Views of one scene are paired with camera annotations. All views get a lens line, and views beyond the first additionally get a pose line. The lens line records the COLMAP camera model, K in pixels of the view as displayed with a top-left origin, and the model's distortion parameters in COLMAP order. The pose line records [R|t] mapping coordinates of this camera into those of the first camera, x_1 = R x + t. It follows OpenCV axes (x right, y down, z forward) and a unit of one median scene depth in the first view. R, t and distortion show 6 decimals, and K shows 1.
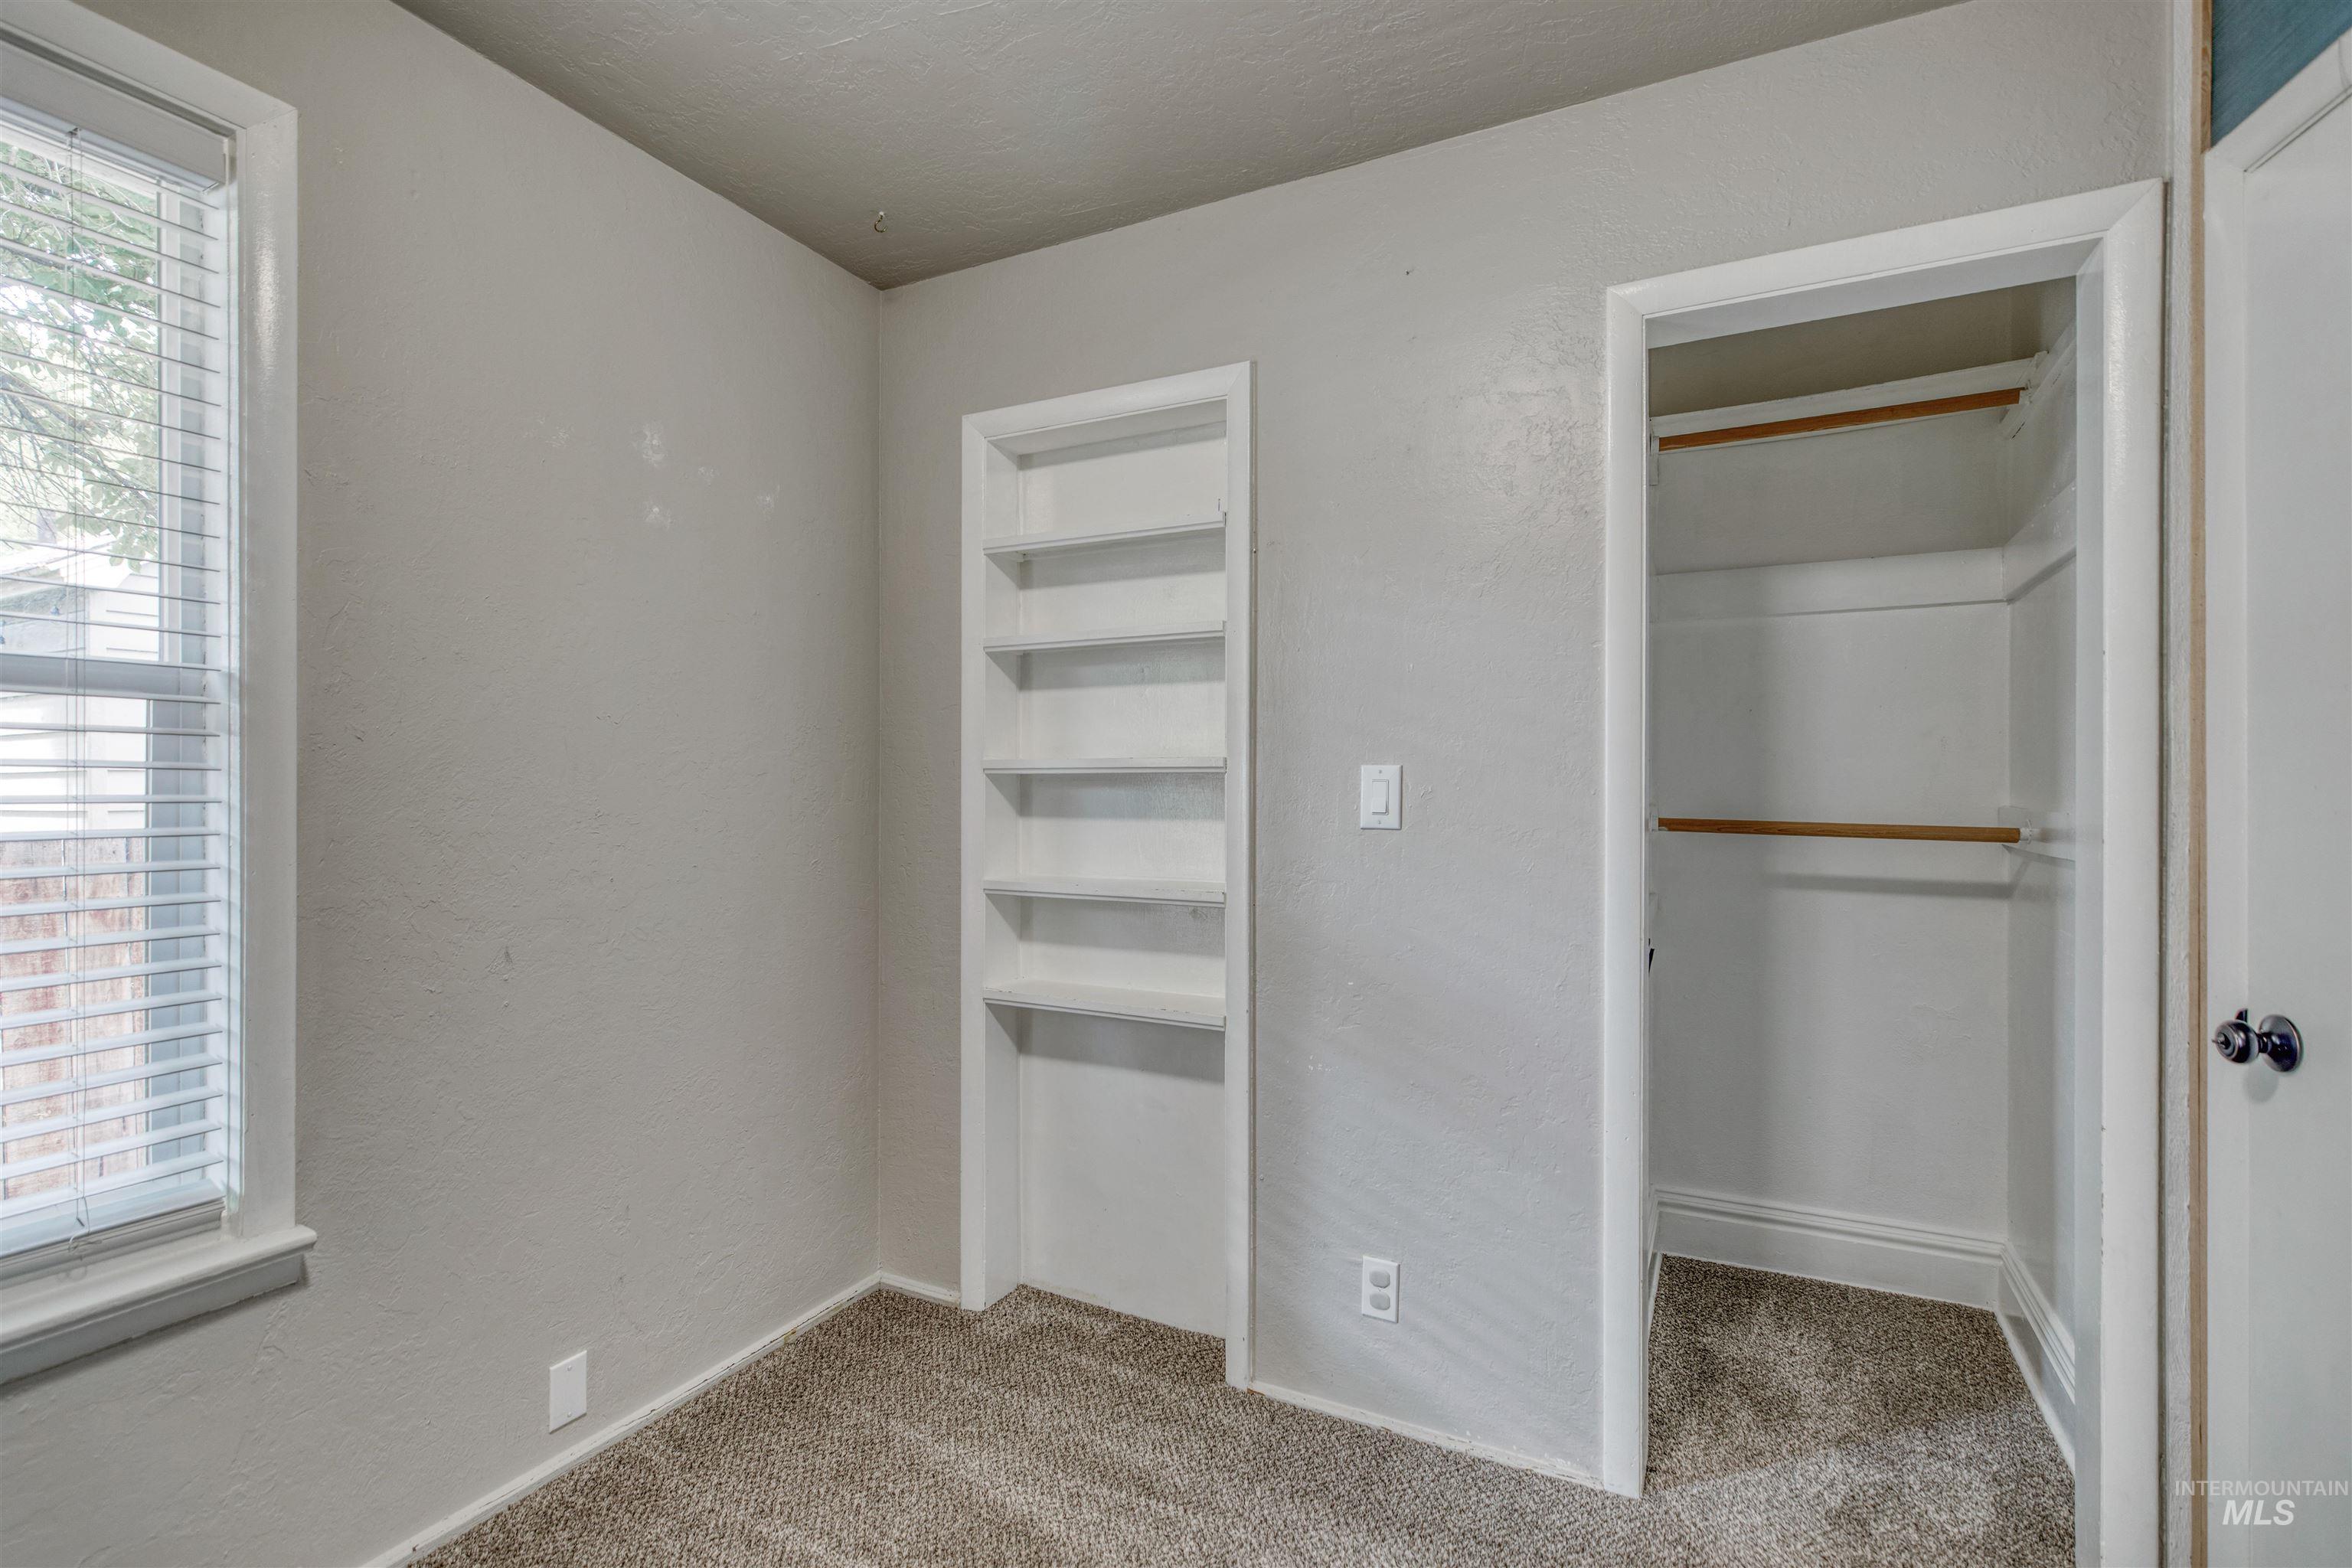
lens RADIAL K [[1082.1, 0, 1171.2], [0, 1082.1, 774.9], [0, 0, 1]] dist [0.003734, -0.000334]
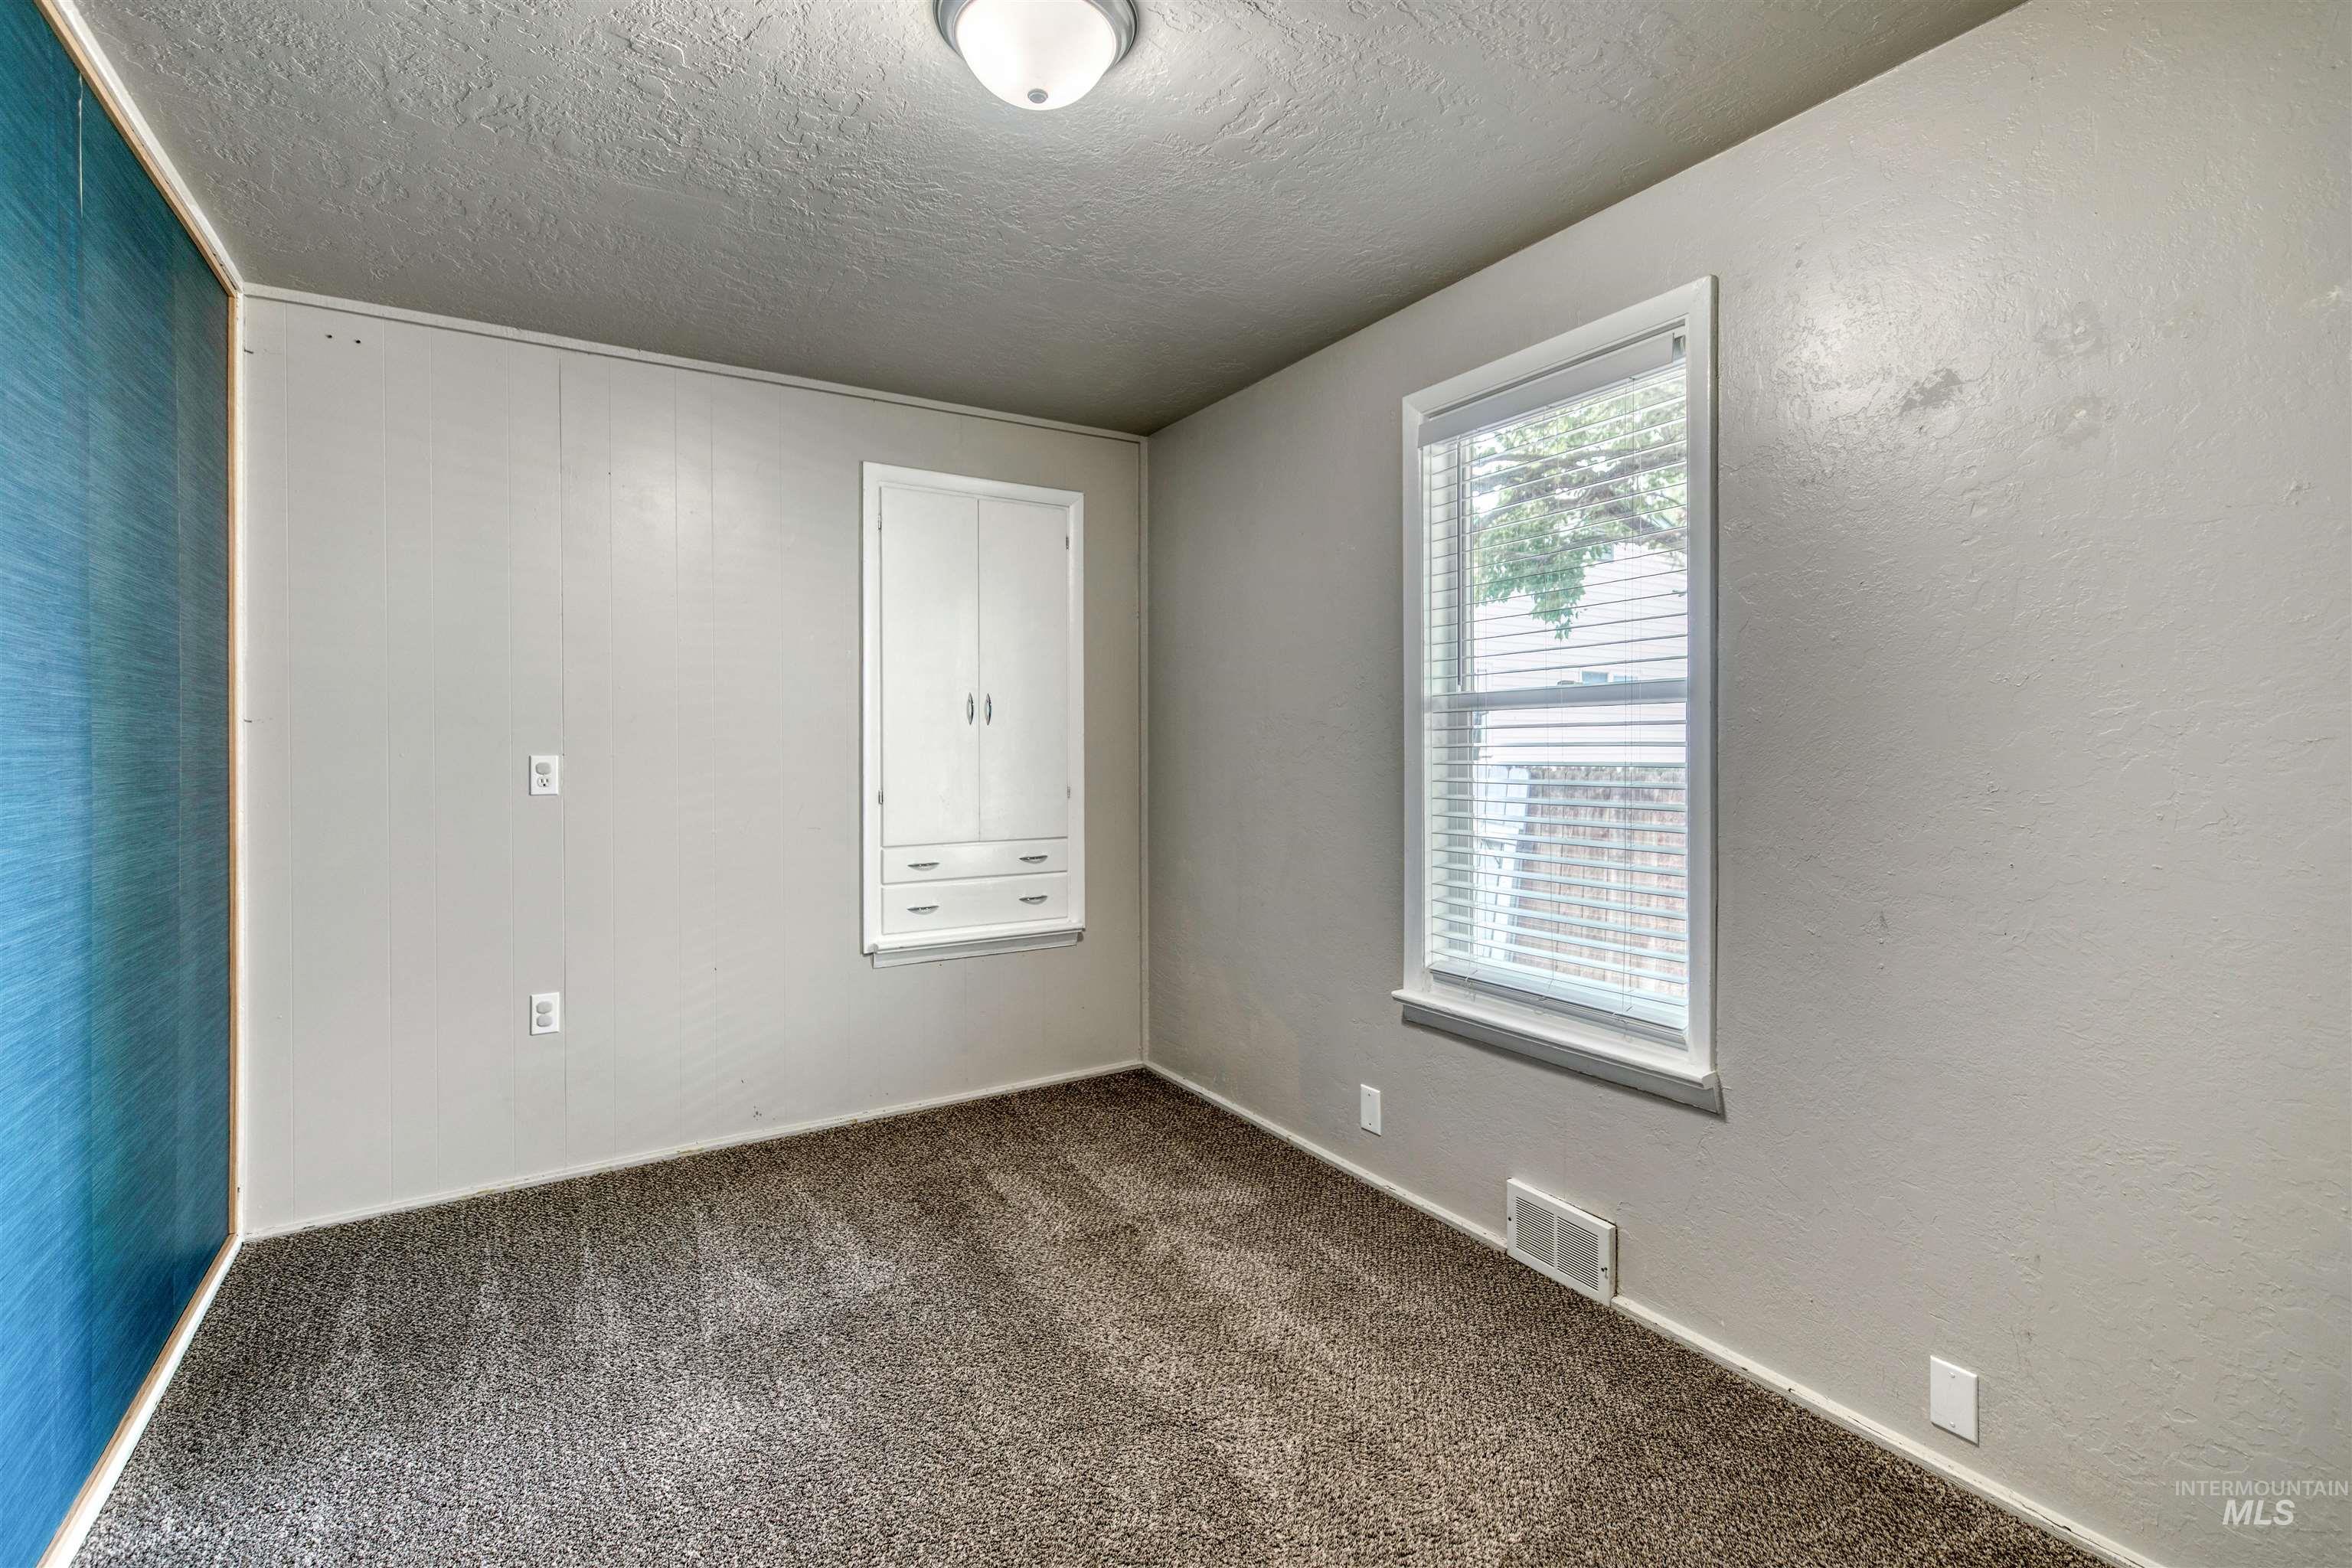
lens RADIAL K [[1082.1, 0, 1171.2], [0, 1082.1, 774.9], [0, 0, 1]] dist [0.003734, -0.000334]
pose [[-0.512042, 0.011671, -0.858881, 0.769095], [0.002057, 0.999921, 0.012361, 0.015046], [0.858958, 0.004562, -0.512026, 1.148461]]
